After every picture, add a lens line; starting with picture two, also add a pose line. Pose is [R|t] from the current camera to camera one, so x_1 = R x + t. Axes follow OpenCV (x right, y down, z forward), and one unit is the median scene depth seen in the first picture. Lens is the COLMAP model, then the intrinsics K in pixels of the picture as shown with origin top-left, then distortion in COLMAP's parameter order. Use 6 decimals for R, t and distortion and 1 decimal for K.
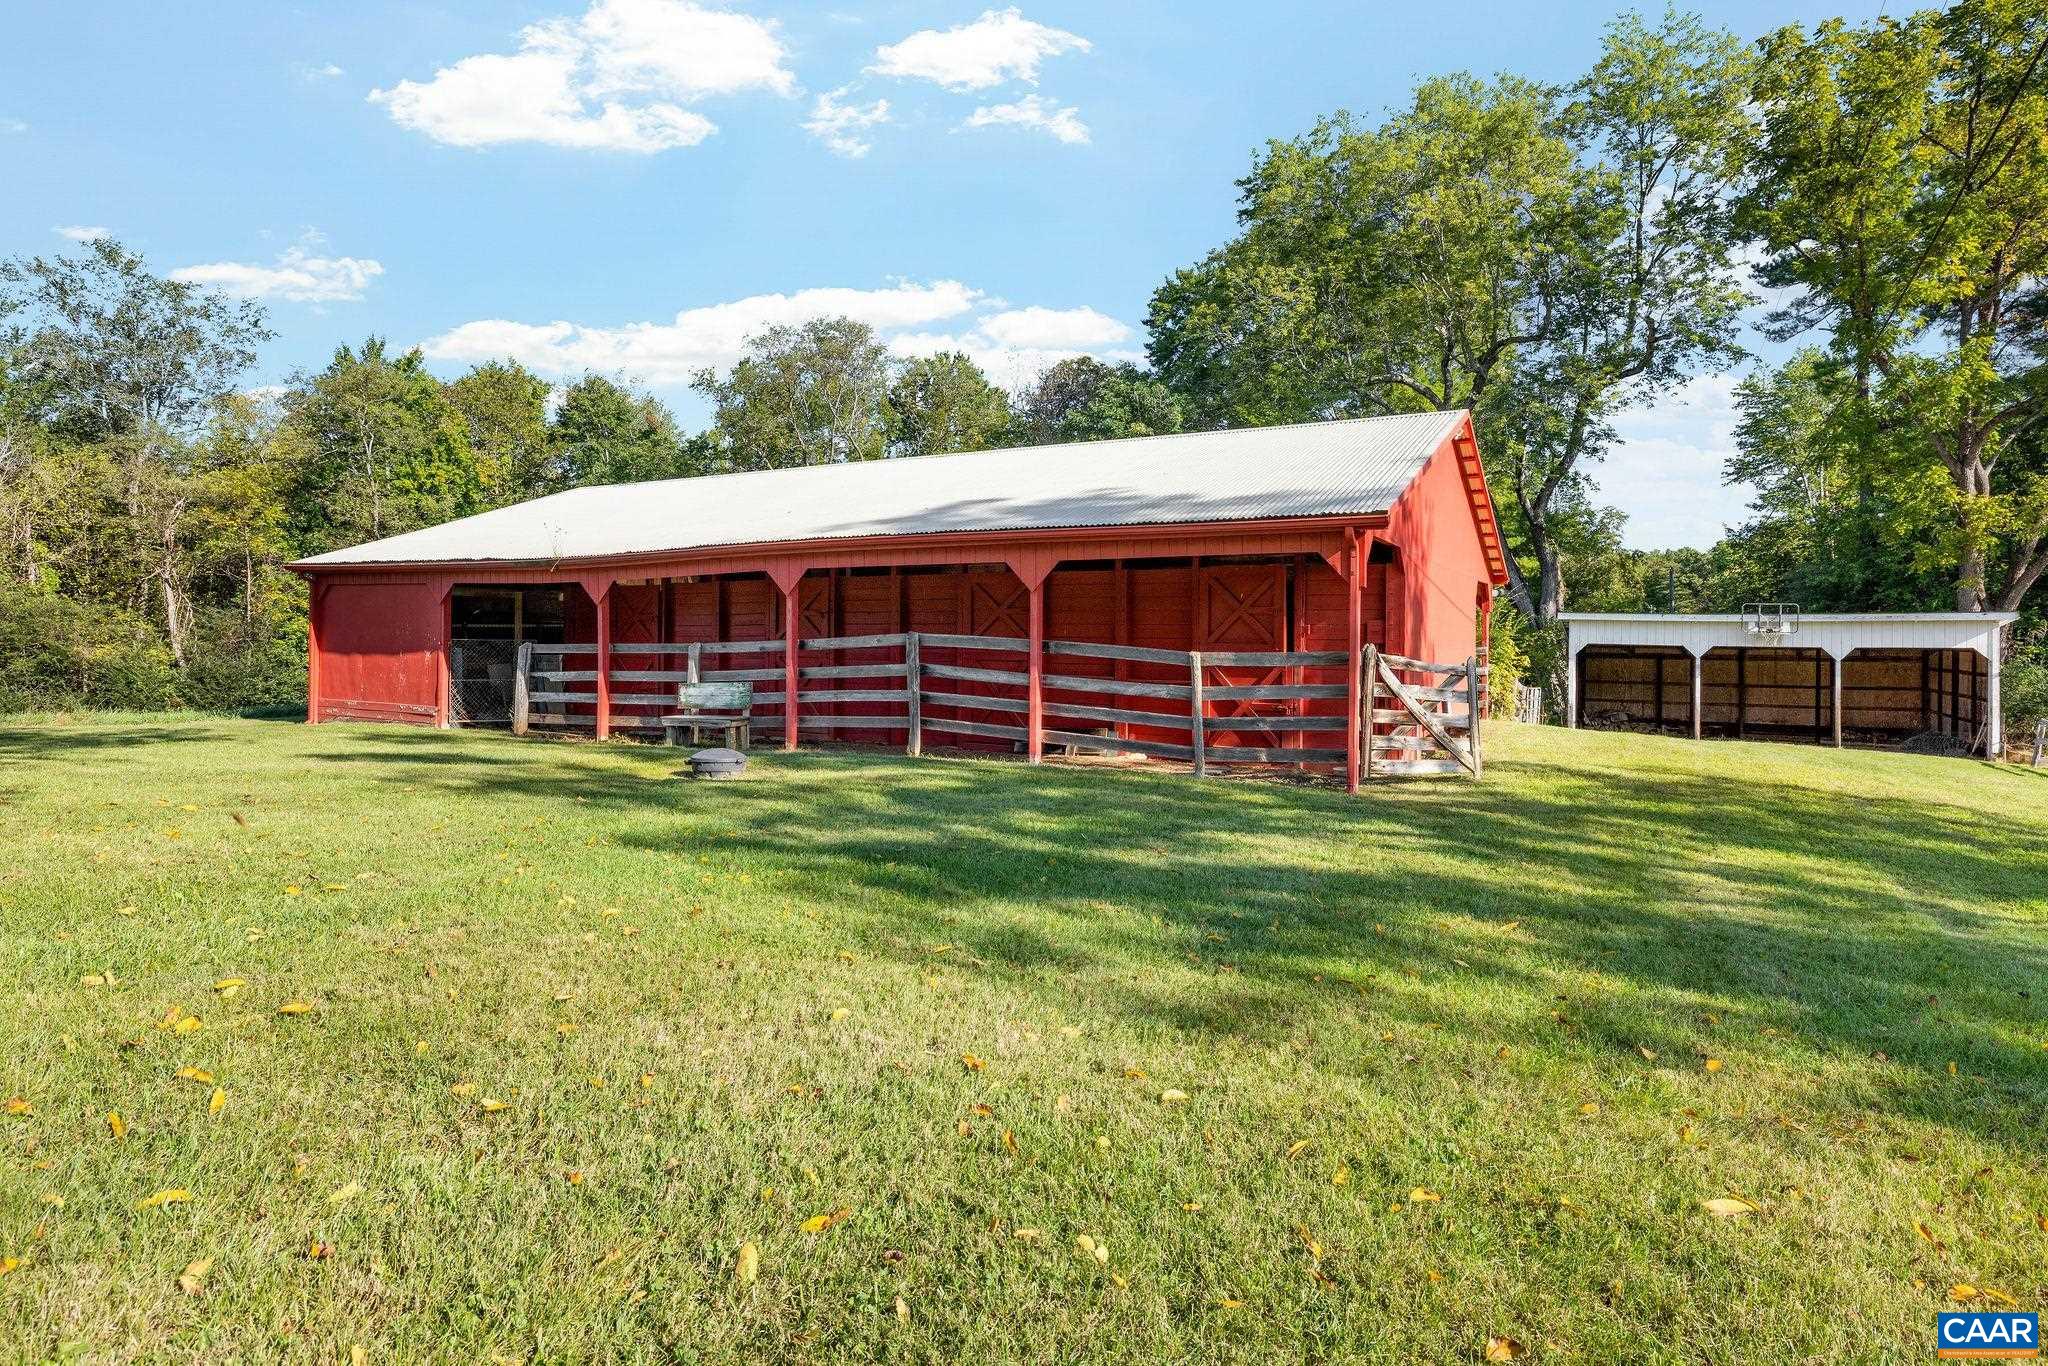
lens RADIAL K [[1095.1, 0, 1029.0], [0, 1095.1, 619.7], [0, 0, 1]] dist [-0.002319, -0.000032]
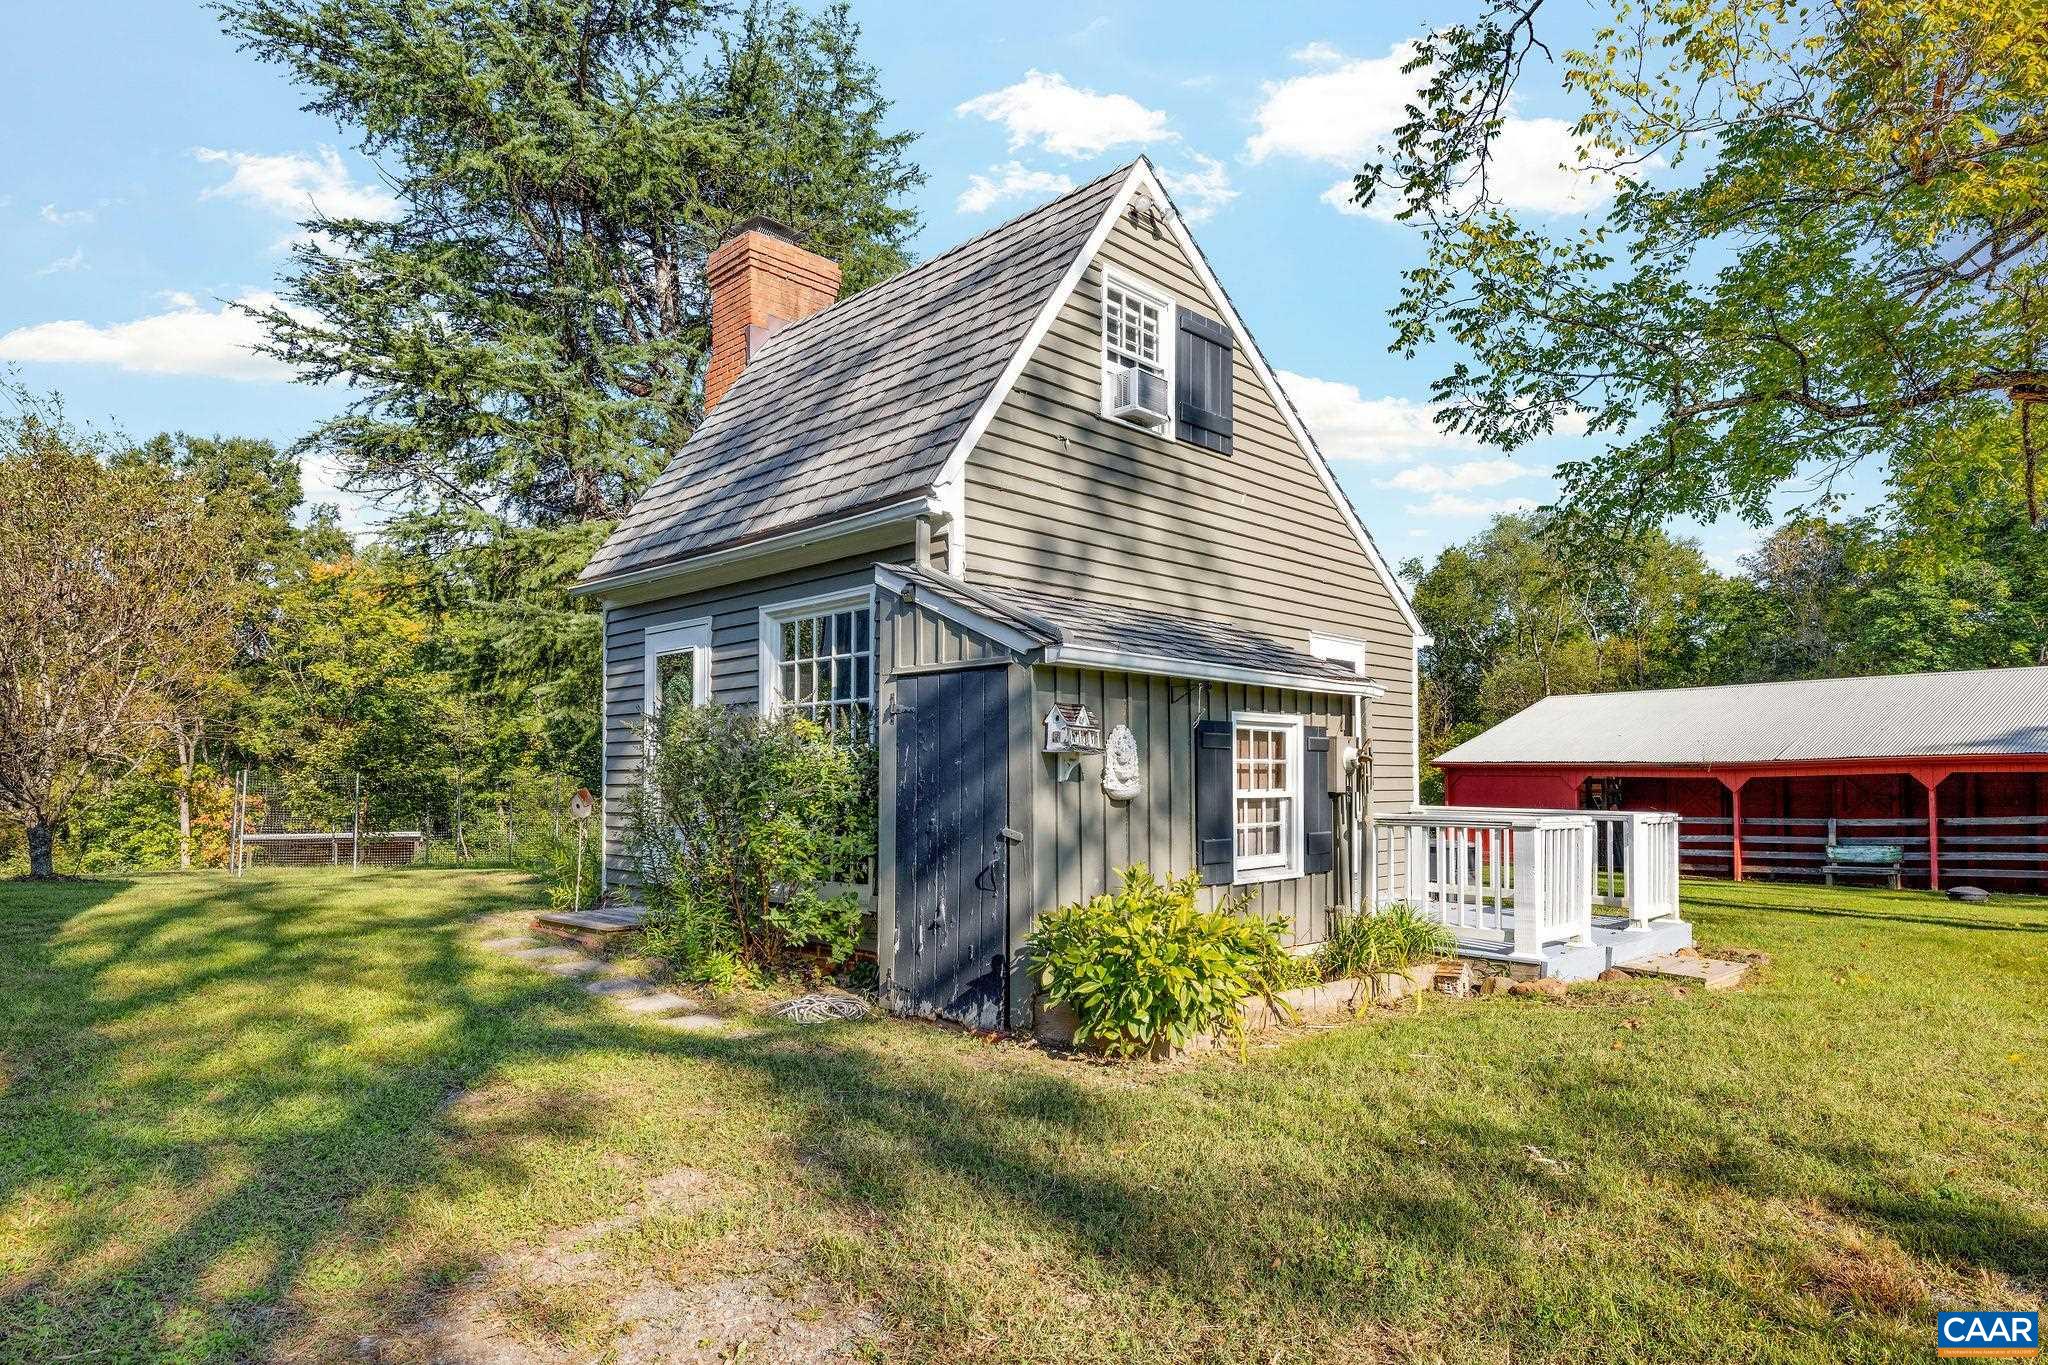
lens RADIAL K [[1176.5, 0, 1033.0], [0, 1176.5, 752.8], [0, 0, 1]] dist [0.004439, 0.000843]
pose [[0.918975, -0.014041, -0.394066, -0.340538], [0.008886, 0.999849, -0.014904, -0.028227], [0.394216, 0.010194, 0.918961, -0.475707]]
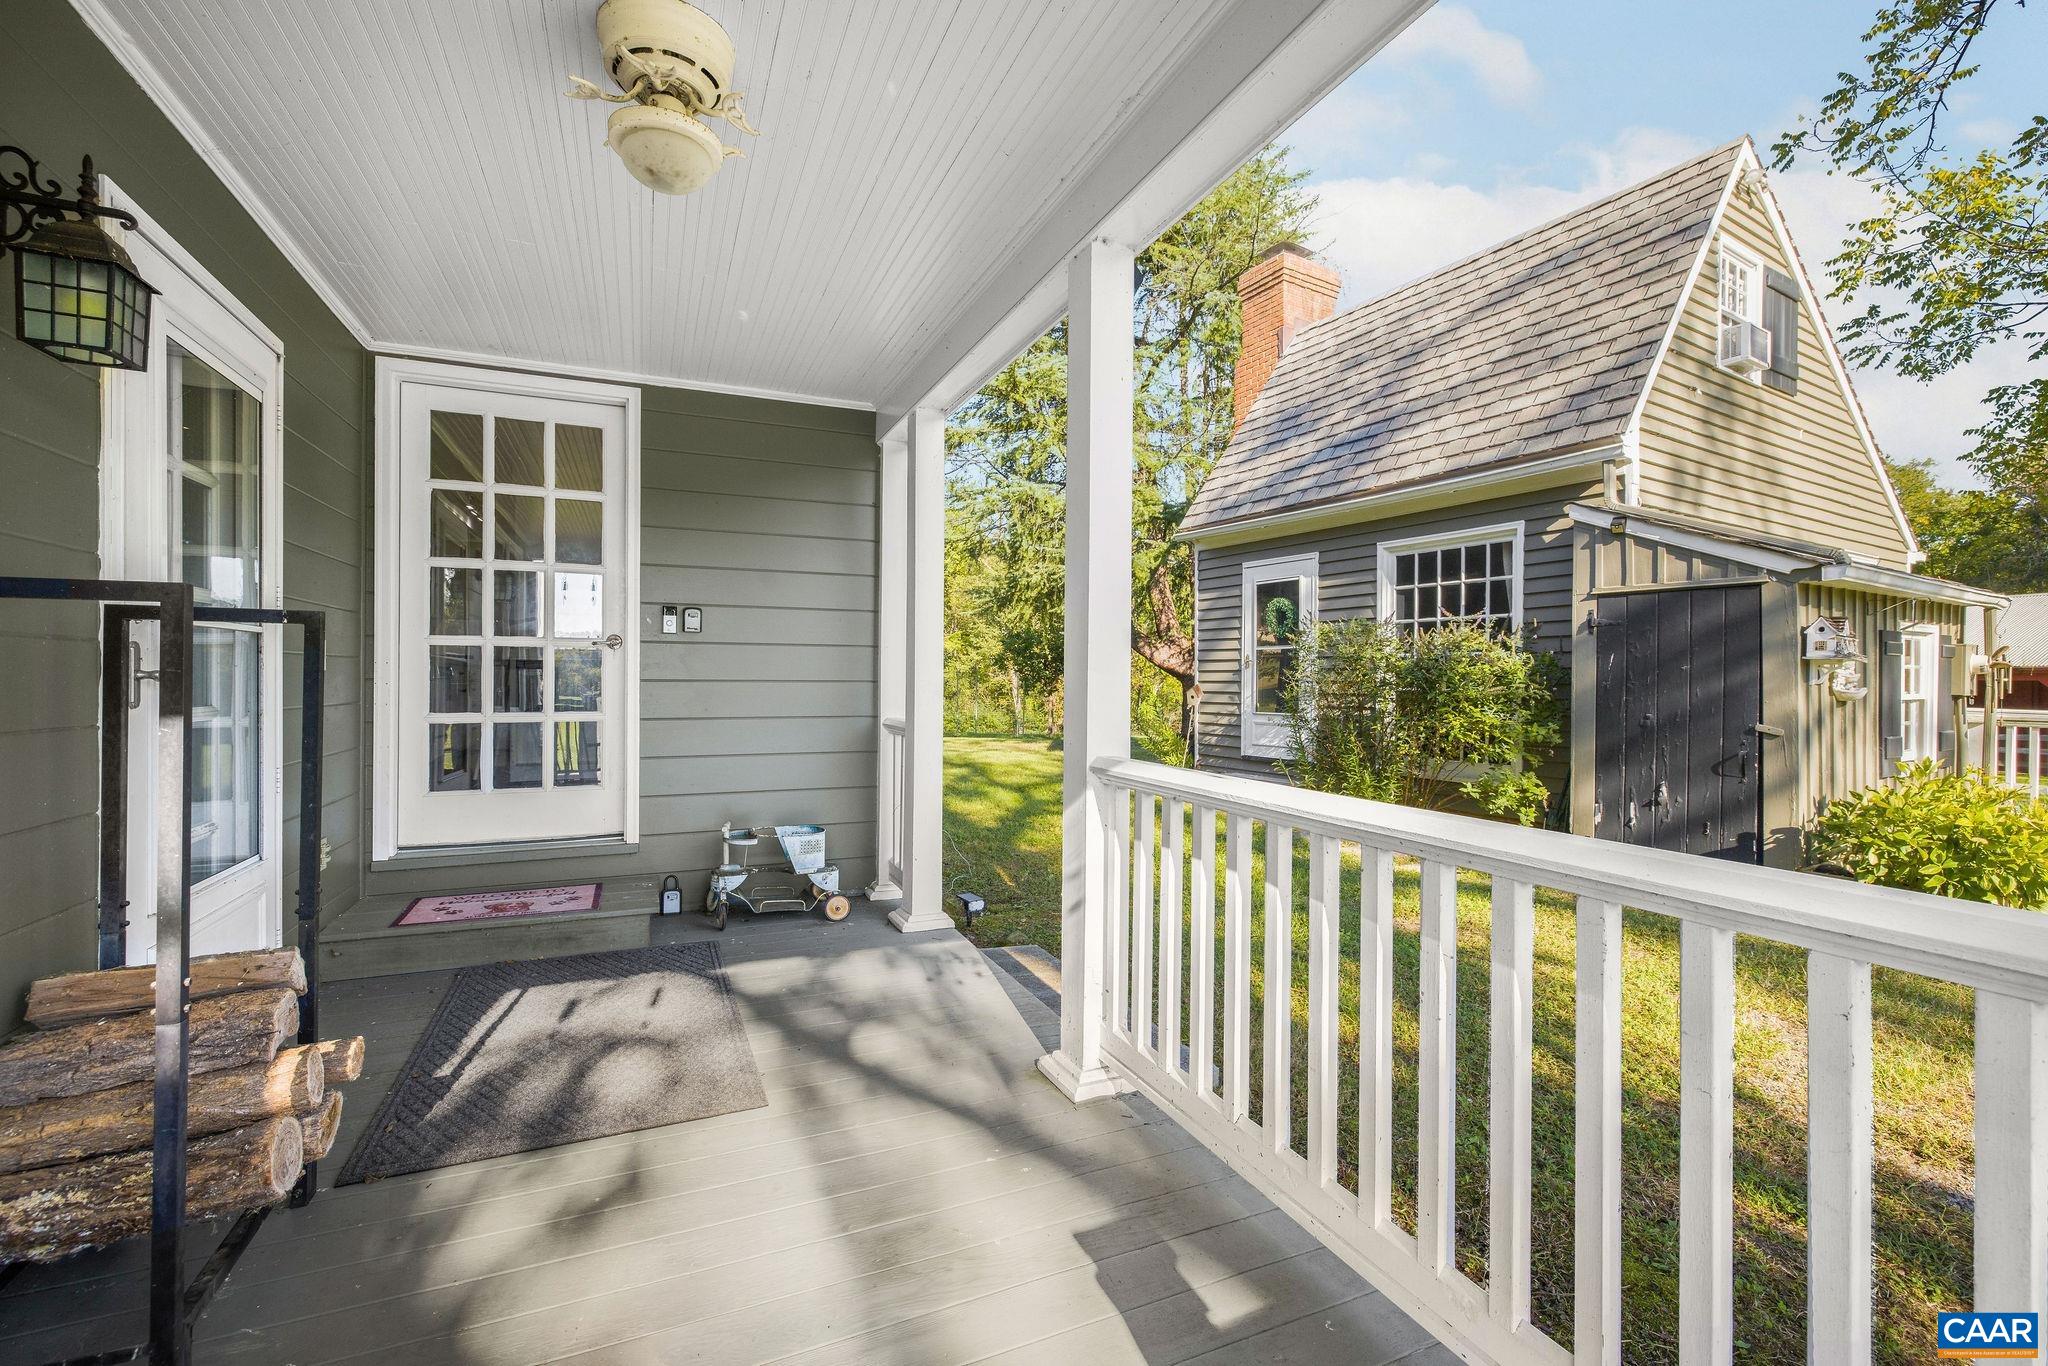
lens RADIAL K [[868.3, 0, 1024.0], [0, 868.3, 683.0], [0, 0, 1]] dist [0.001283, 0.000155]
pose [[0.787078, 0.005548, -0.616829, -0.430261], [0.004947, 0.999871, 0.015305, -0.029920], [0.616834, -0.015098, 0.786949, -0.517319]]
